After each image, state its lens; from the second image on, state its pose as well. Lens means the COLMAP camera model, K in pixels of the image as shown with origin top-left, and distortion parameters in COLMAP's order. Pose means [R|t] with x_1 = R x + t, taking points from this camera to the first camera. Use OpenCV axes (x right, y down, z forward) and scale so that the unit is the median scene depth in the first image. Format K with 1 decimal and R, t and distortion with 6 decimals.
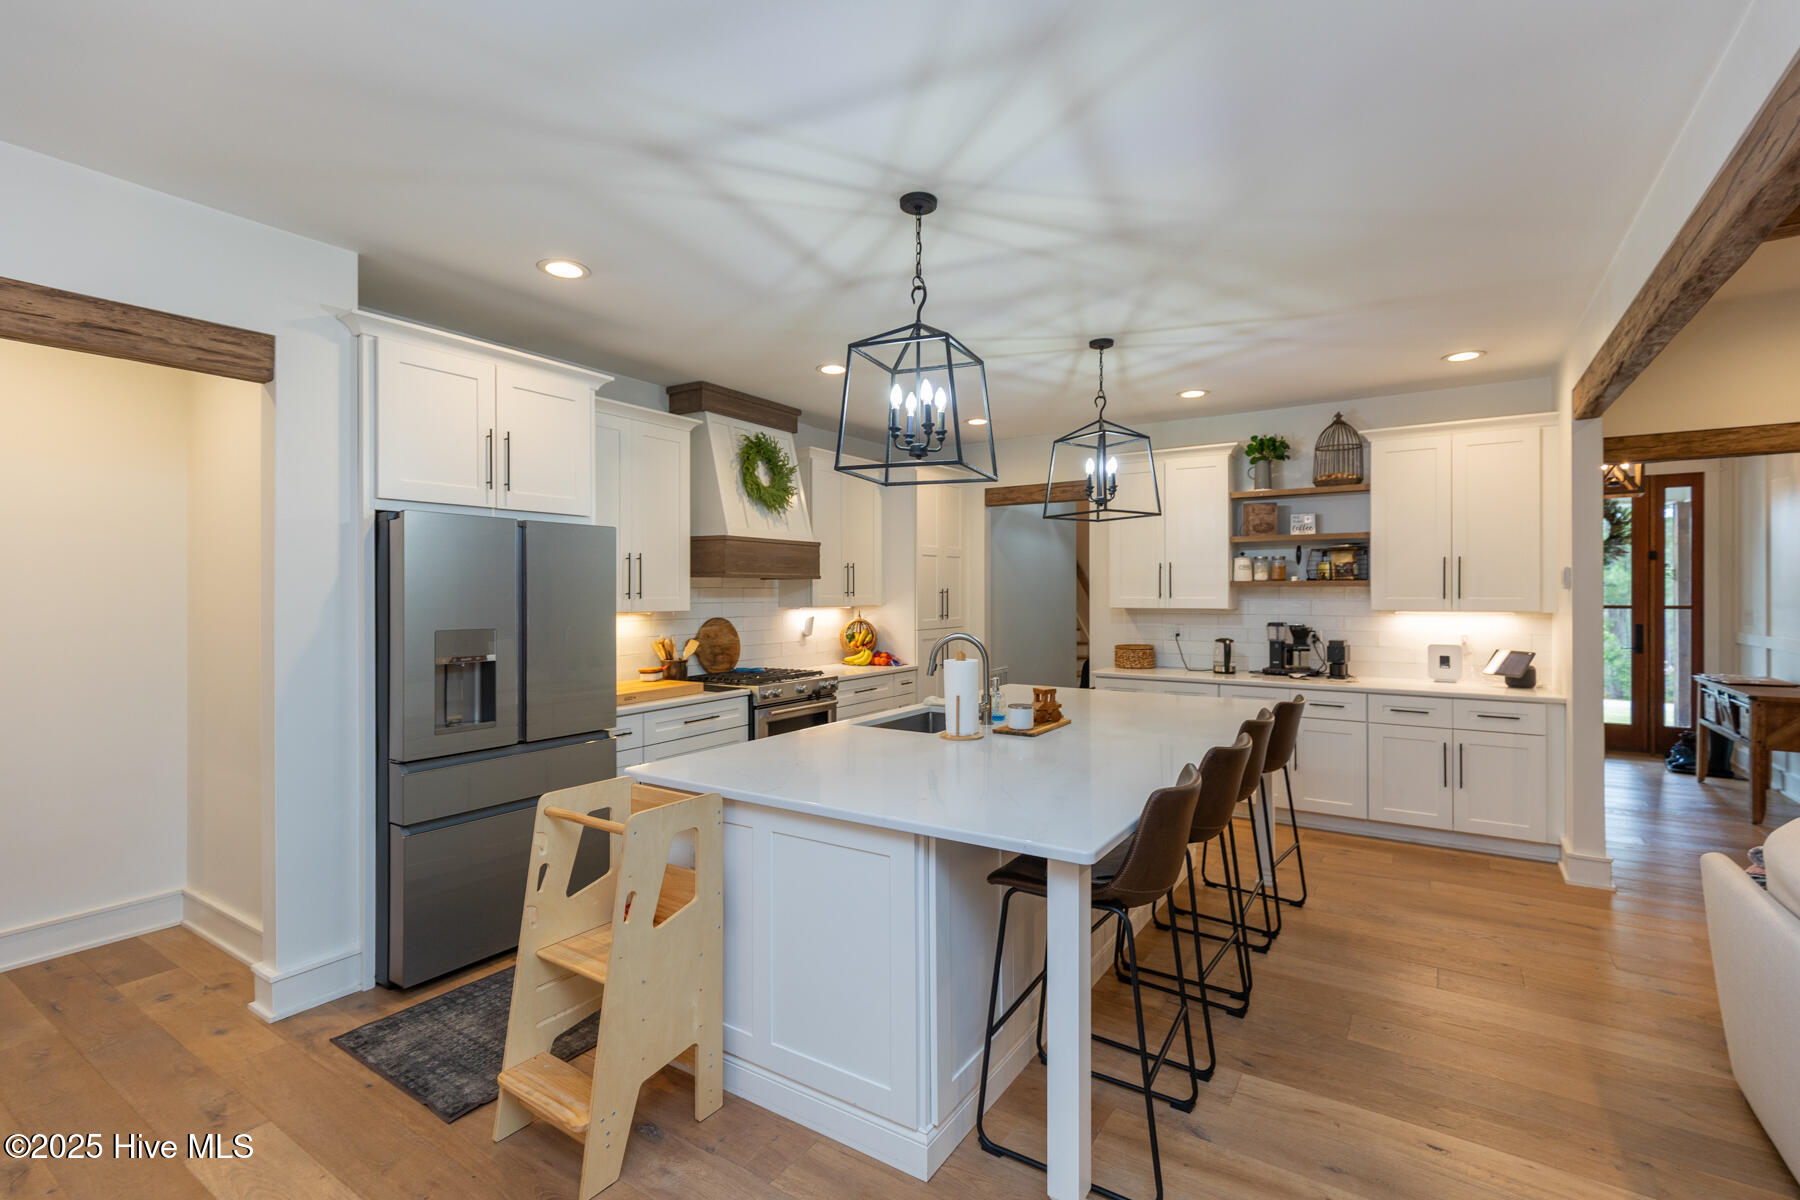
lens RADIAL K [[814.1, 0, 899.5], [0, 814.1, 594.4], [0, 0, 1]] dist [0.012470, -0.002166]
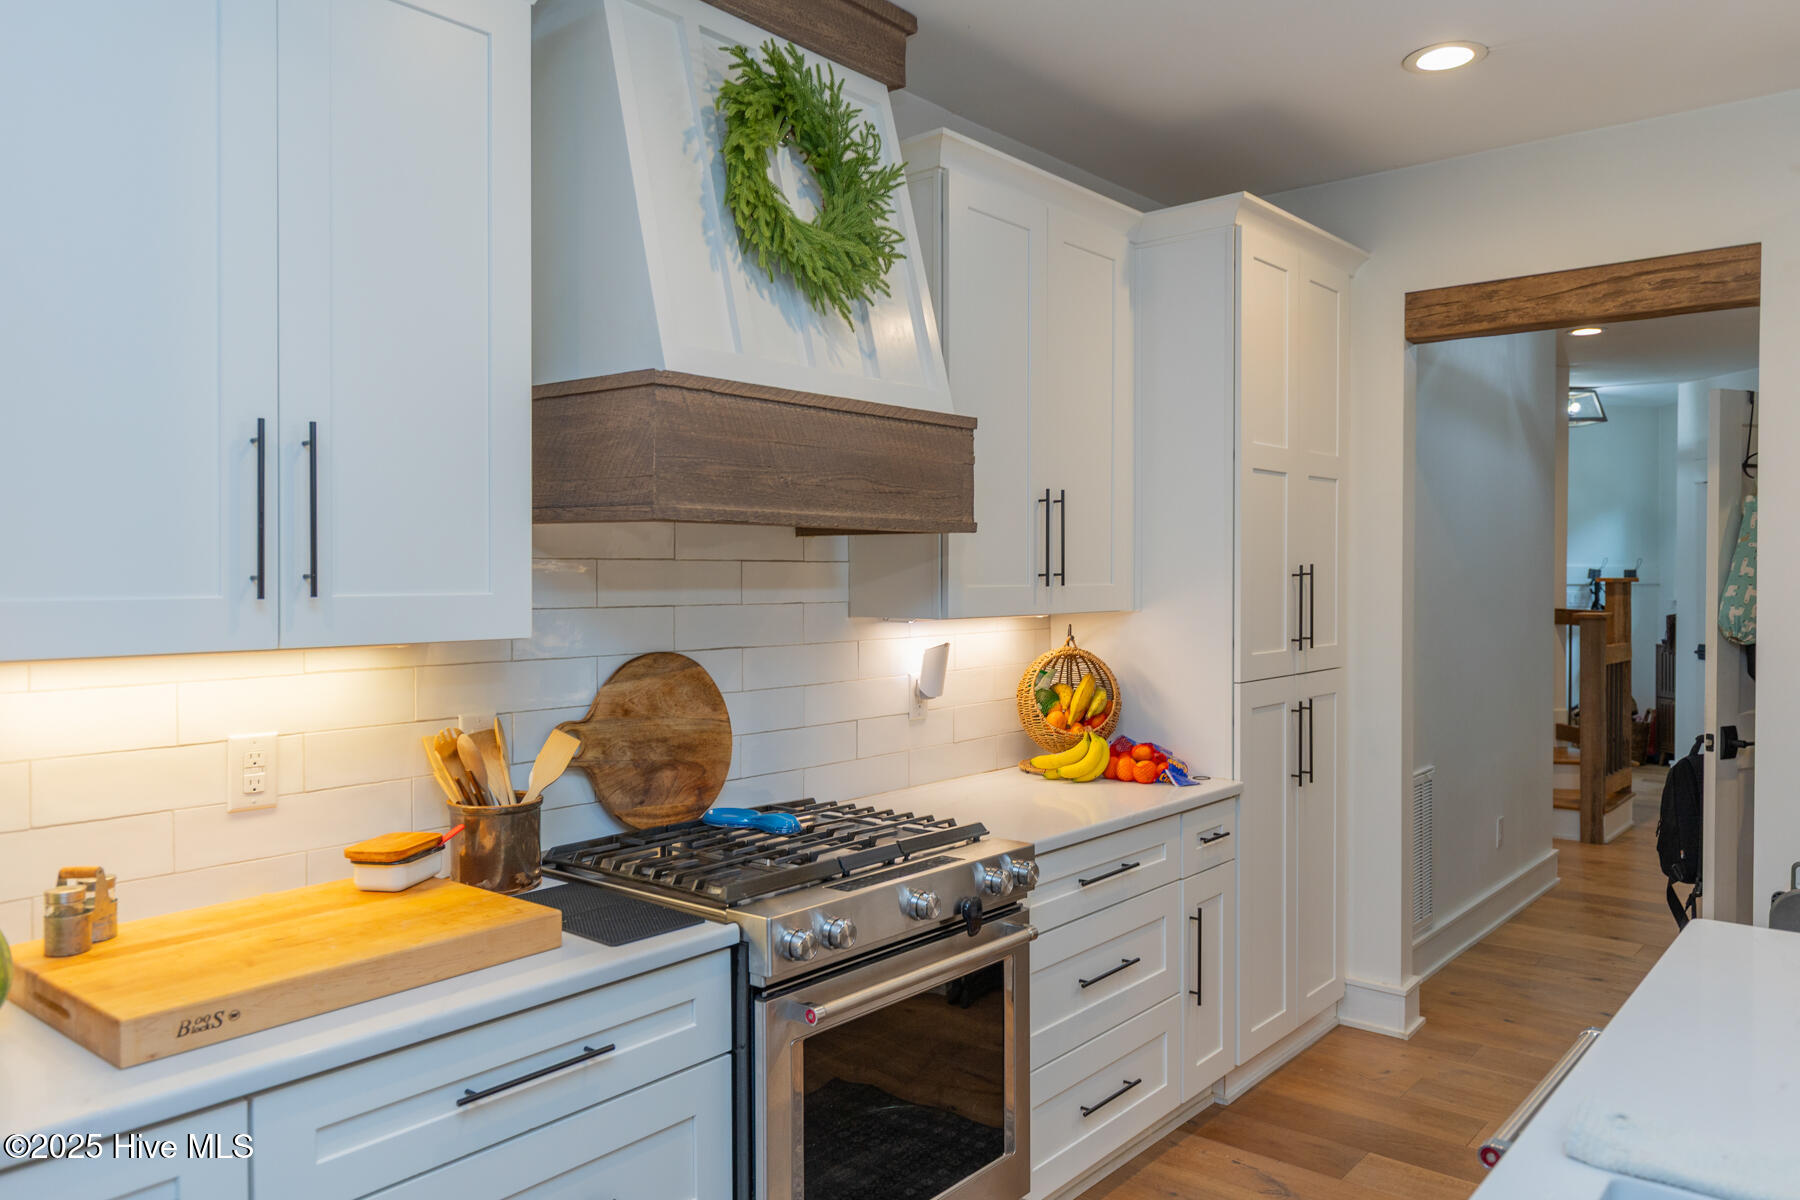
lens RADIAL K [[1267.6, 0, 889.0], [0, 1267.6, 597.8], [0, 0, 1]] dist [-0.000733, 0.002966]
pose [[0.991906, 0.004389, -0.126899, -0.070162], [-0.002294, 0.999859, 0.016651, -0.001745], [0.126954, -0.016225, 0.991776, 0.520756]]
